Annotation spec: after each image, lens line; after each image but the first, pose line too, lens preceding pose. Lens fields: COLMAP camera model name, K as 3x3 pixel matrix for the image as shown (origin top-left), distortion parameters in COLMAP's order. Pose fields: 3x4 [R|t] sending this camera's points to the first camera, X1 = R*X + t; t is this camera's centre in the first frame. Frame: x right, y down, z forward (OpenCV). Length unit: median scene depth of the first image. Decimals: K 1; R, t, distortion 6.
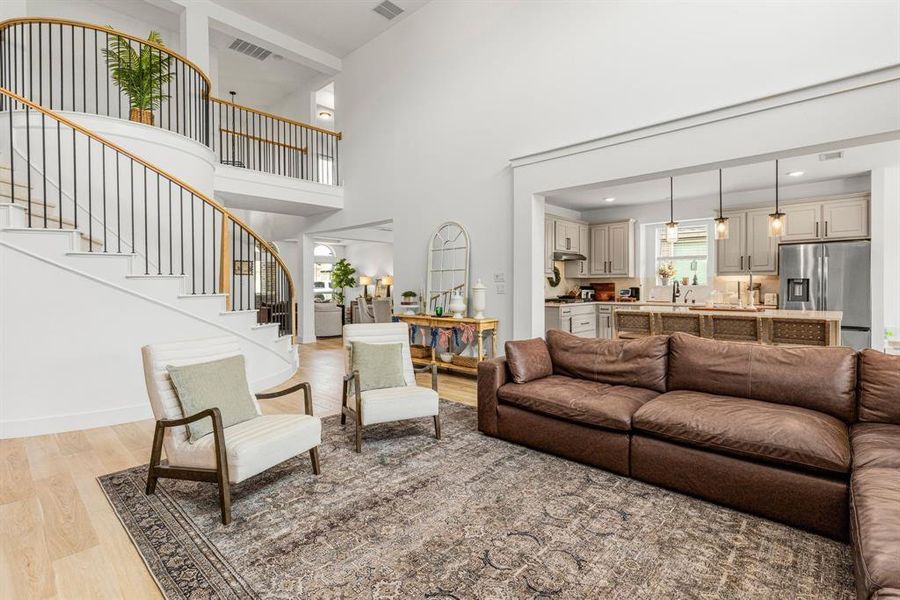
lens RADIAL K [[419.5, 0, 455.1], [0, 419.5, 286.5], [0, 0, 1]] dist [0.008660, -0.000062]
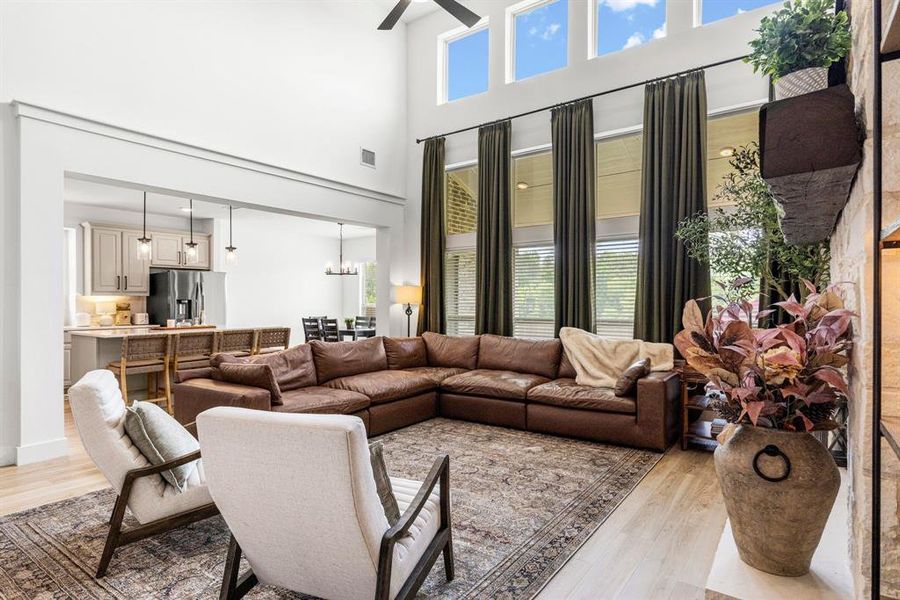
lens RADIAL K [[498.1, 0, 430.9], [0, 498.1, 294.6], [0, 0, 1]] dist [0.001652, 0.000337]
pose [[-0.083070, 0.021552, 0.996311, -1.381630], [0.010181, 0.999732, -0.020777, 0.005725], [-0.996492, 0.008418, -0.083267, 0.991897]]
